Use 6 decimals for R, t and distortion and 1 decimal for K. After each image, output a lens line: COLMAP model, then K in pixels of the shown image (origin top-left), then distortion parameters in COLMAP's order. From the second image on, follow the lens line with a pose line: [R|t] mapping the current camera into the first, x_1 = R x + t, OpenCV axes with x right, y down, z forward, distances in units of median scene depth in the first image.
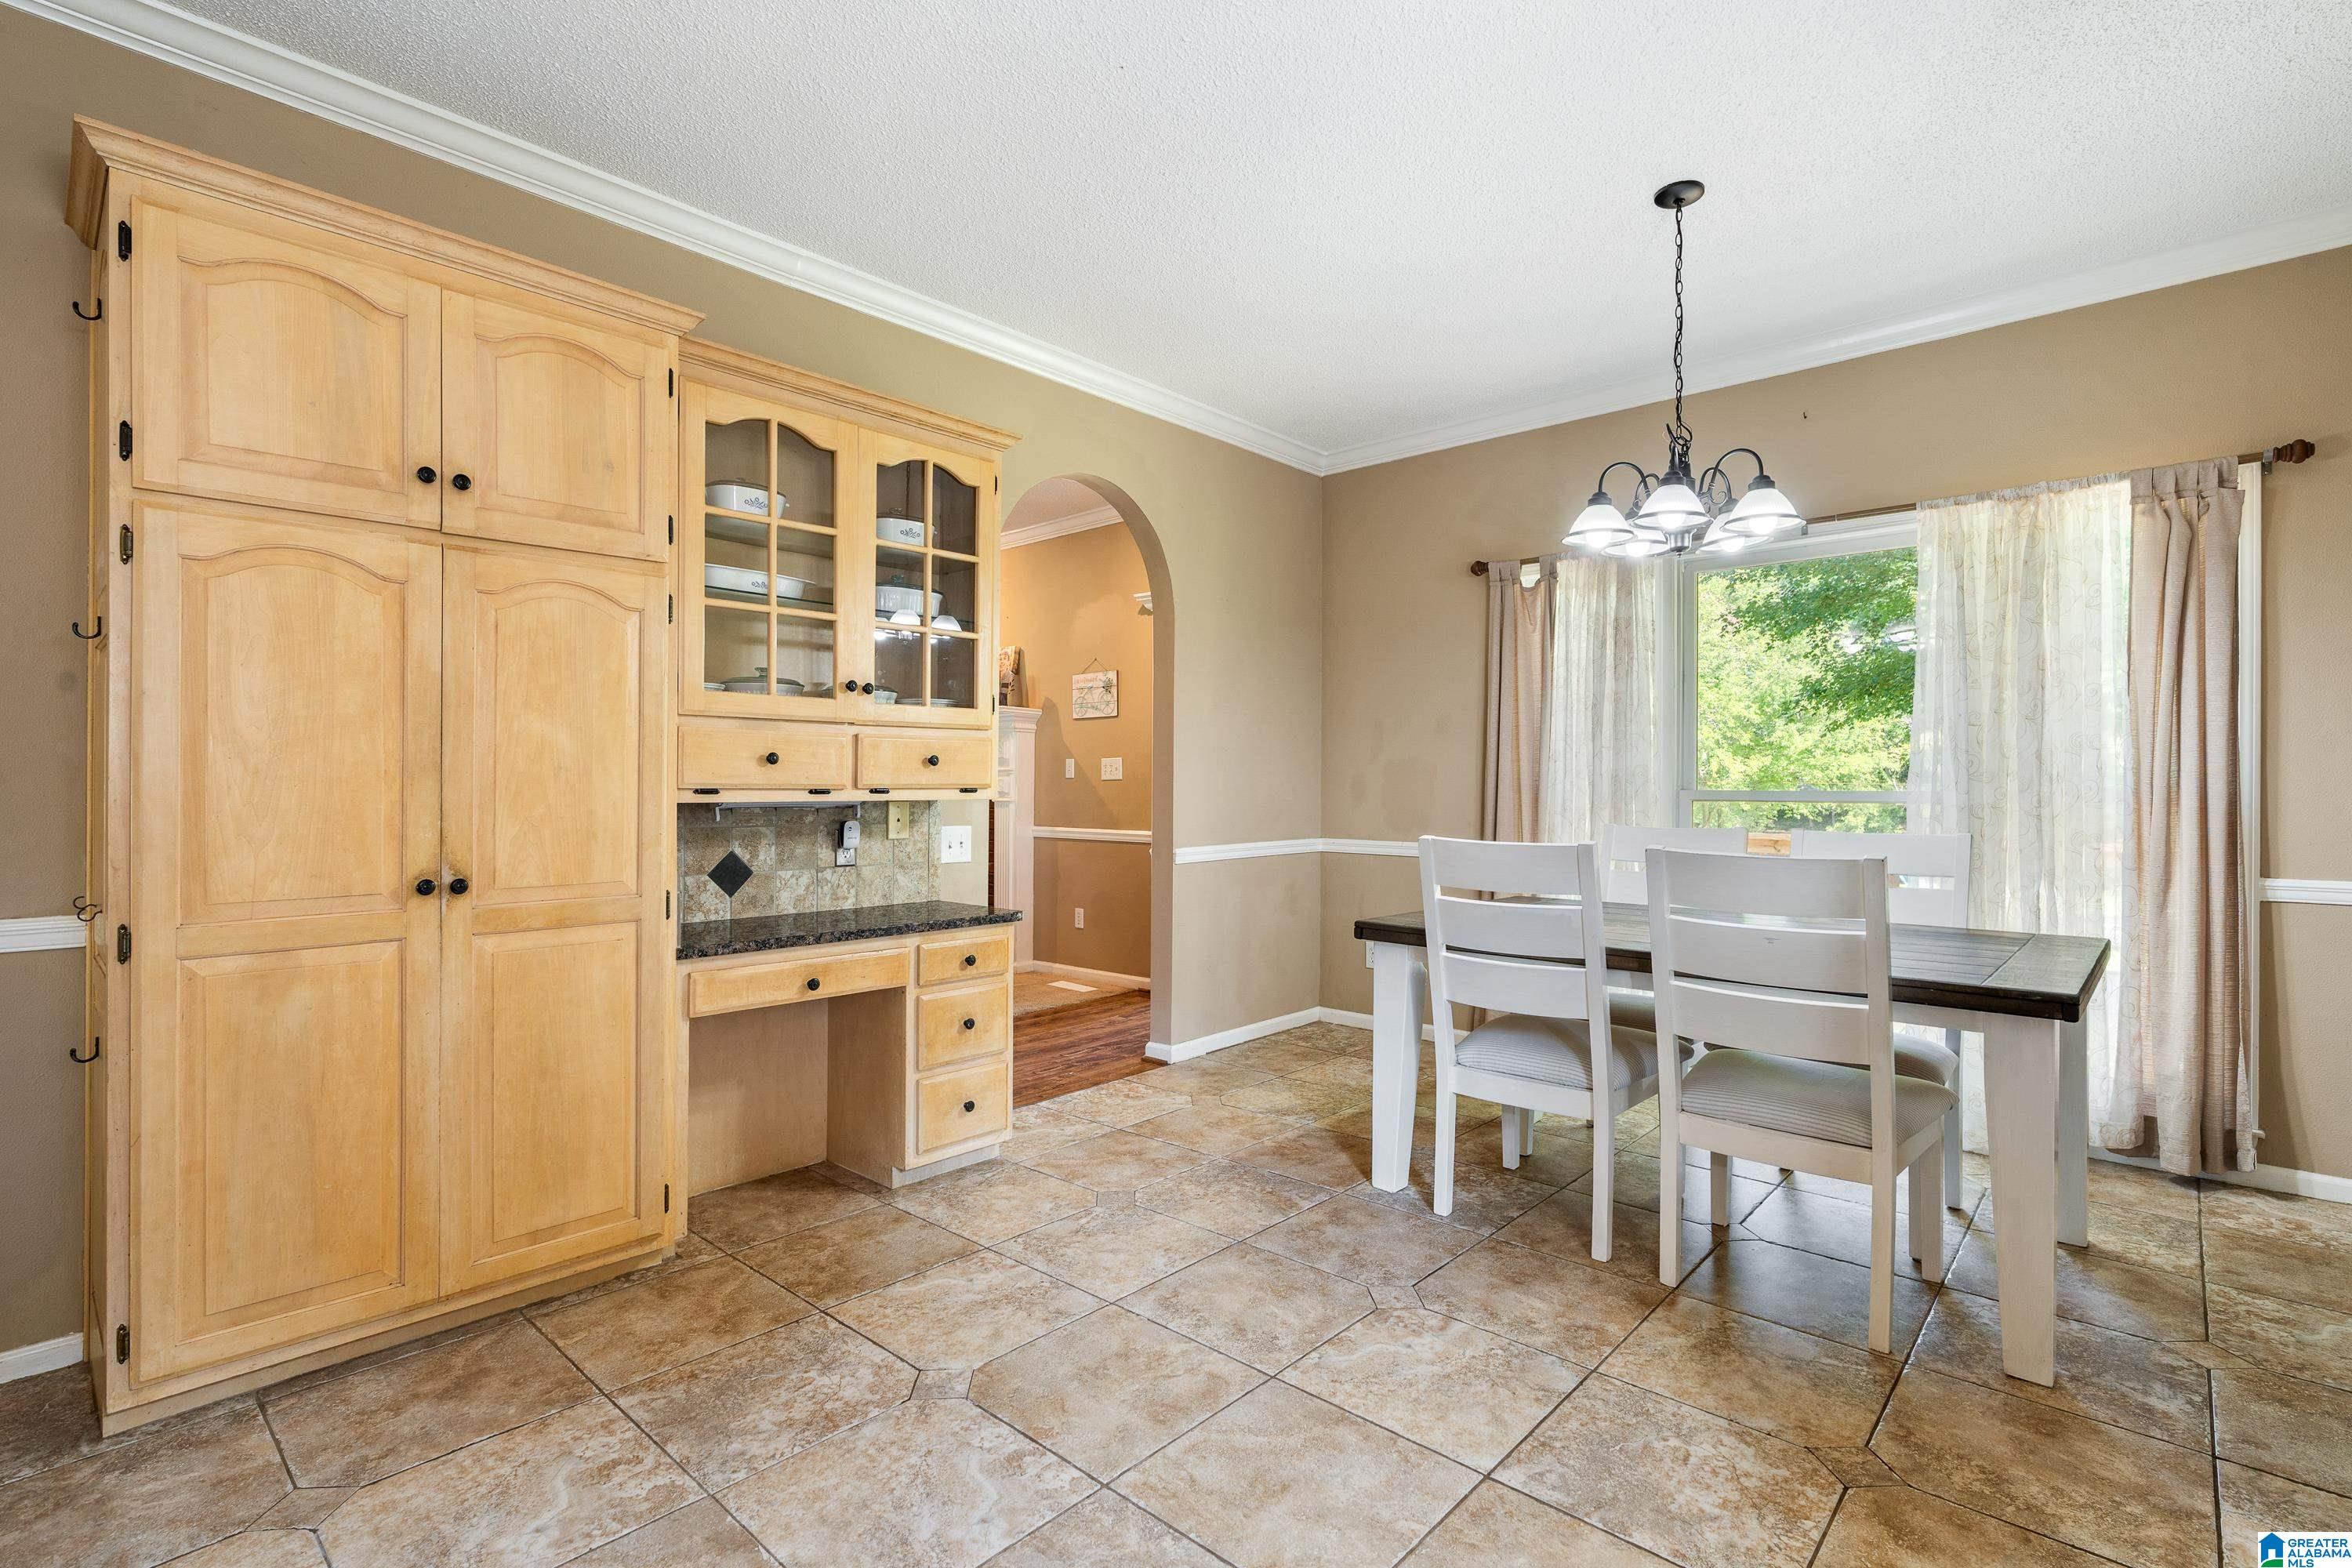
lens RADIAL K [[1094.6, 0, 1172.8], [0, 1094.6, 787.6], [0, 0, 1]] dist [-0.000202, 0.000883]
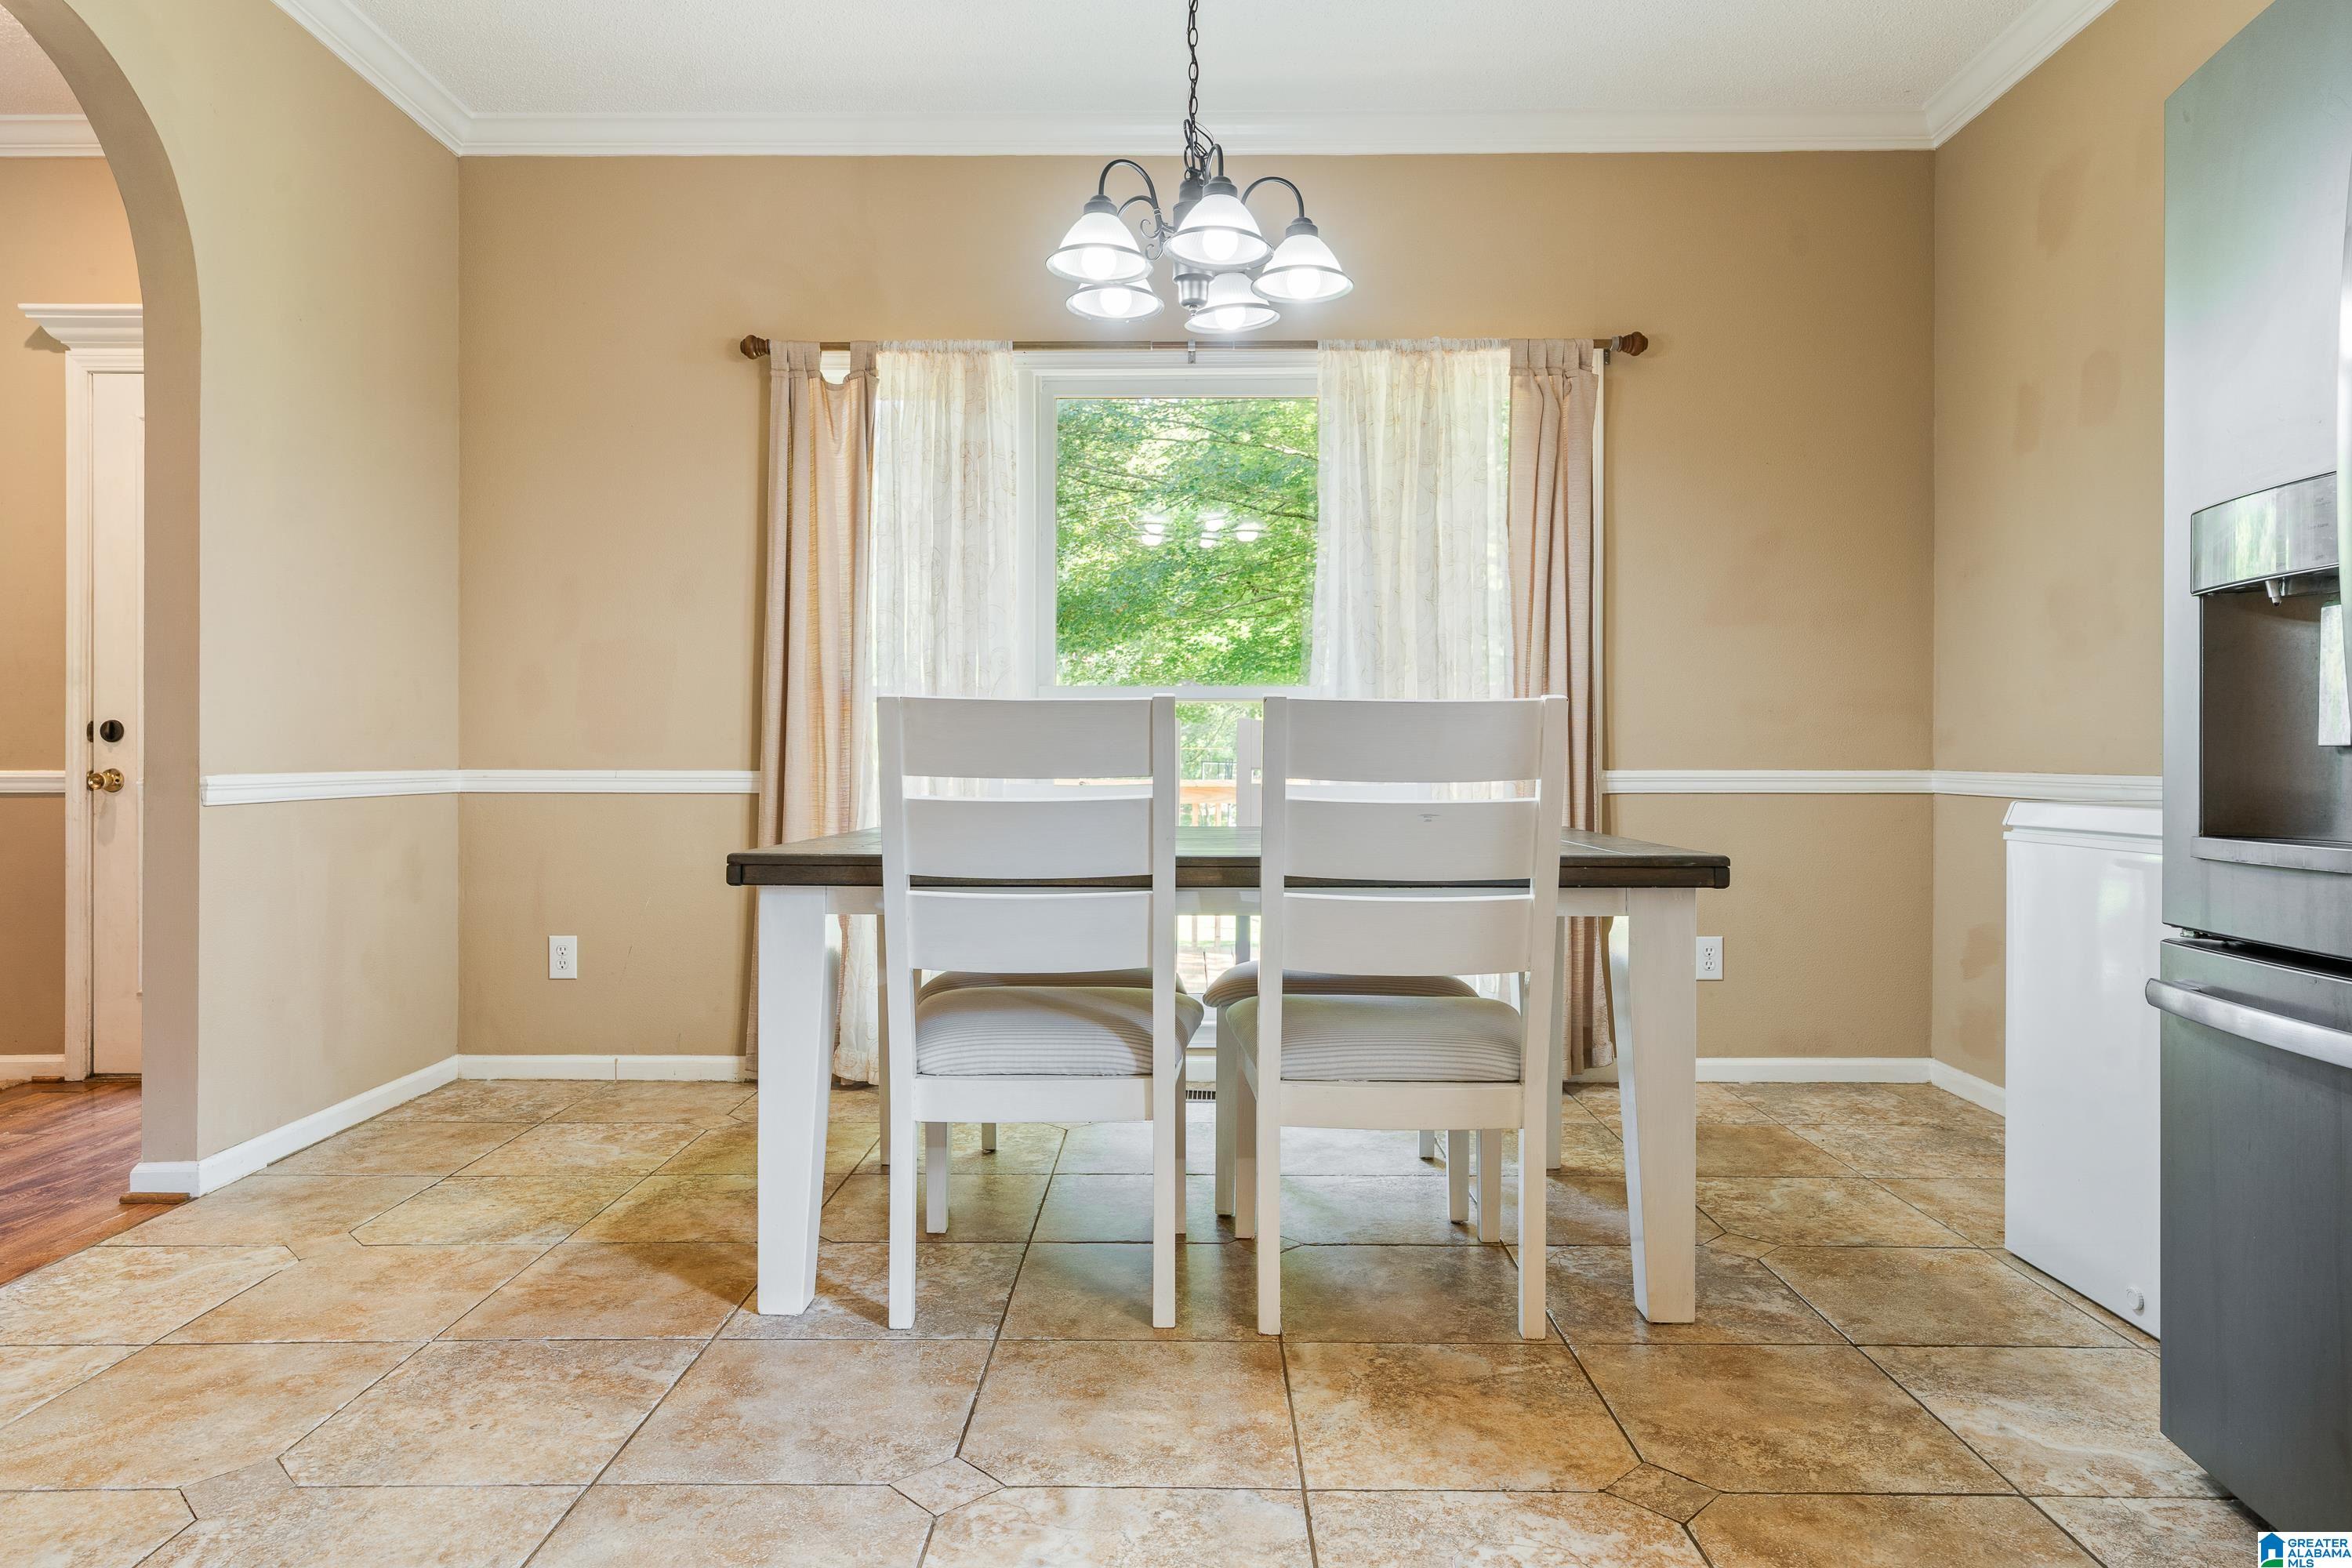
lens RADIAL K [[1412.4, 0, 1175.9], [0, 1412.4, 773.6], [0, 0, 1]] dist [-0.002407, 0.004945]
pose [[0.742953, -0.005531, 0.669321, -0.142355], [0.001529, 0.999977, 0.006567, 0.071417], [-0.669342, -0.003855, 0.742944, 0.286319]]
